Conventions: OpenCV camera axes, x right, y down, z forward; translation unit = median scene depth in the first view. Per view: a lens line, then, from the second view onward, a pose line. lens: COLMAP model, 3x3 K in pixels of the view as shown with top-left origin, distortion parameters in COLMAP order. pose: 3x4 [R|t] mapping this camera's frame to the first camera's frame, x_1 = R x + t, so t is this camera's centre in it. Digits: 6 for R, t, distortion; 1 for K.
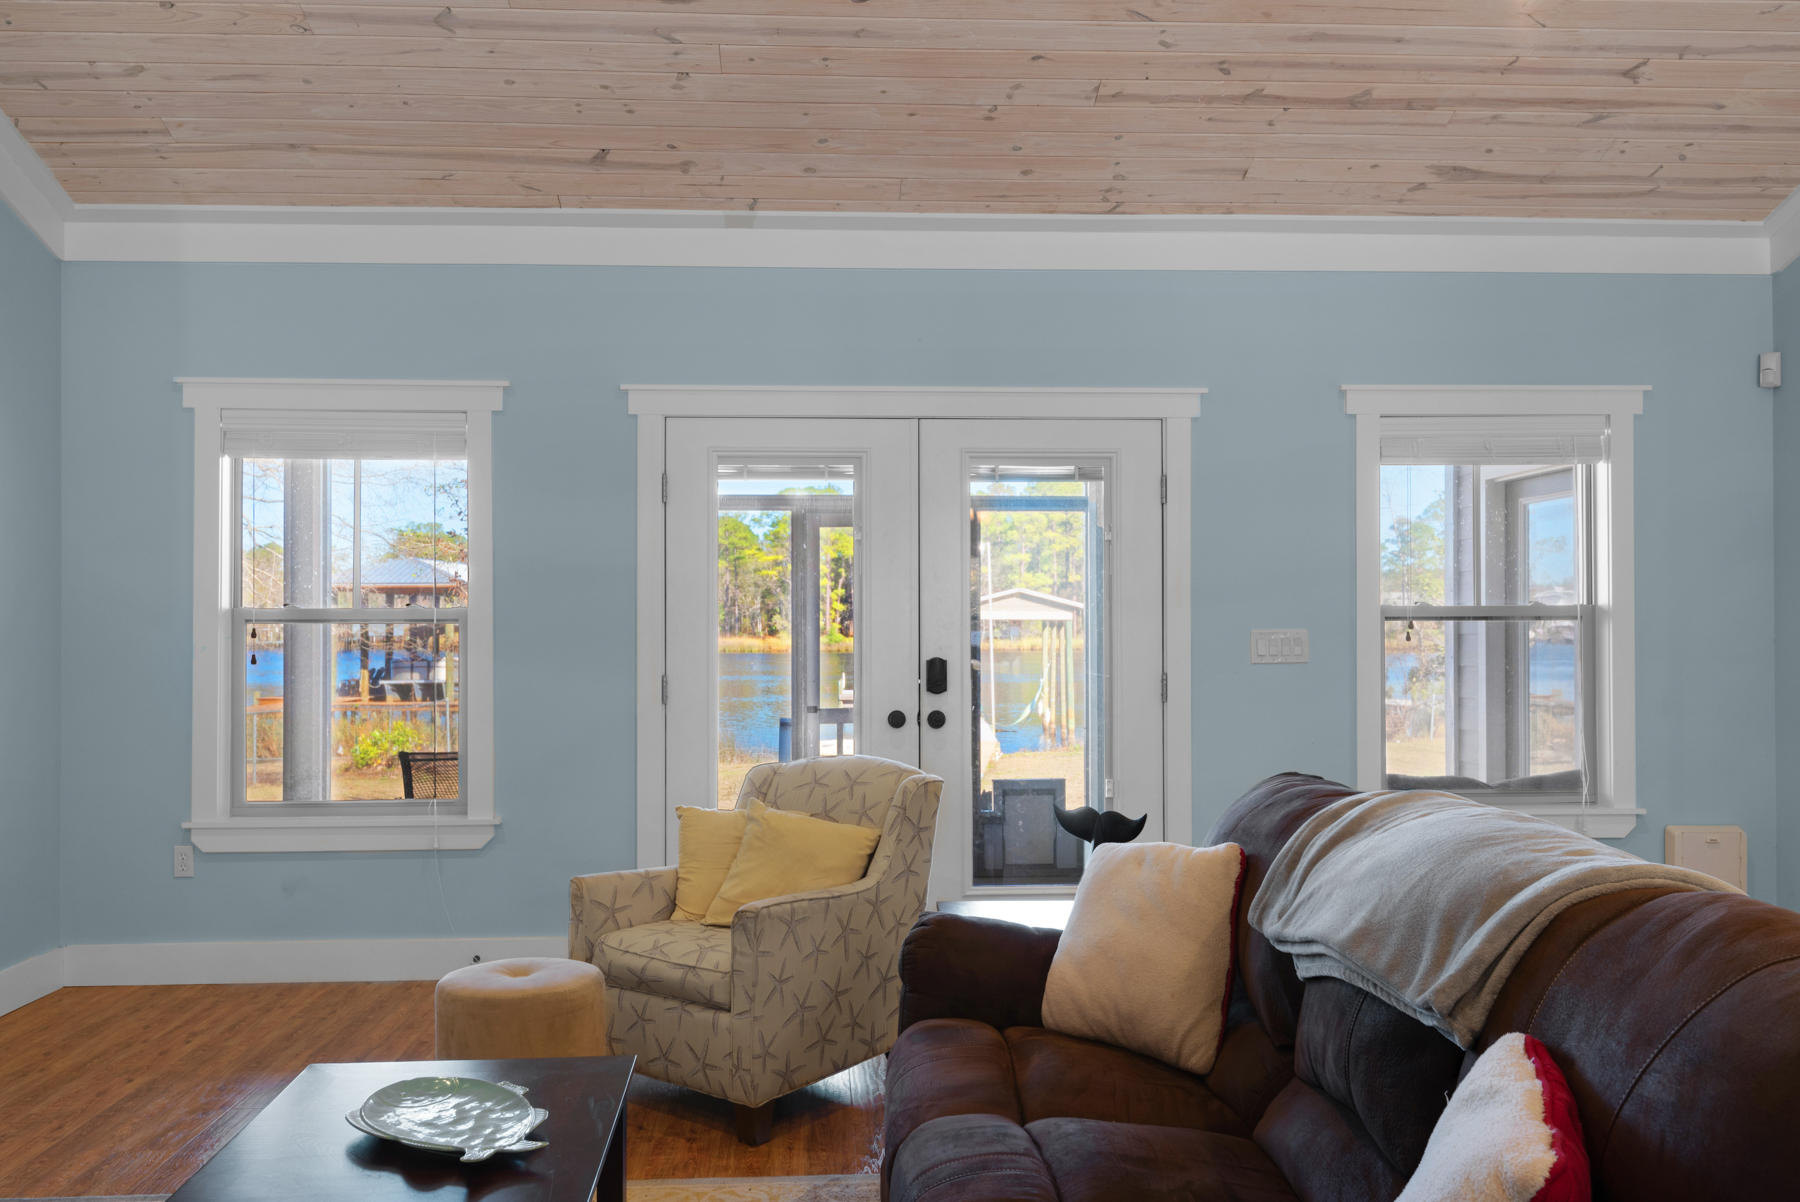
lens RADIAL K [[1482.0, 0, 829.0], [0, 1482.0, 616.3], [0, 0, 1]] dist [0.038484, -0.000009]
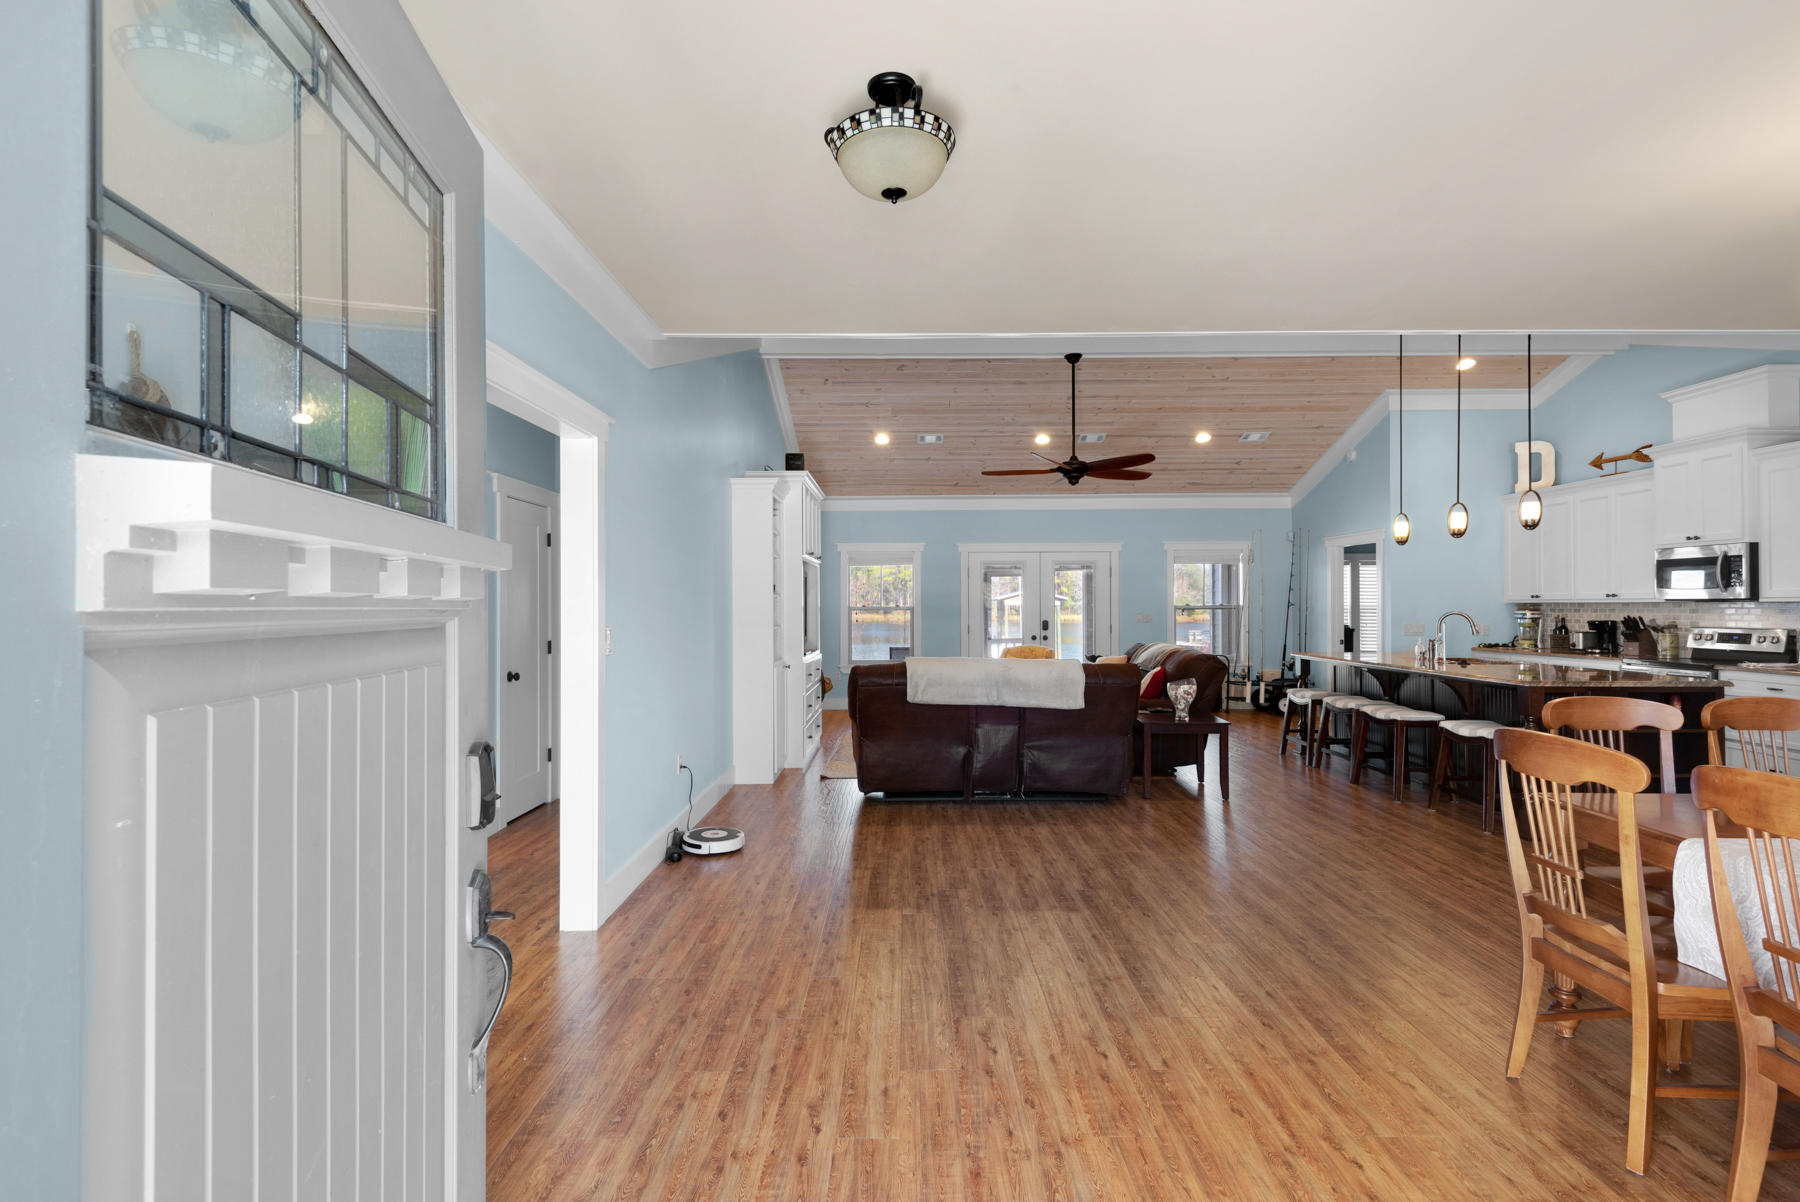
lens RADIAL K [[809.5, 0, 924.3], [0, 809.5, 609.5], [0, 0, 1]] dist [0.017758, -0.006512]
pose [[0.999924, -0.000580, -0.012276, -0.215136], [0.000640, 0.999988, 0.004909, -0.010158], [0.012273, -0.004916, 0.999913, -1.026269]]
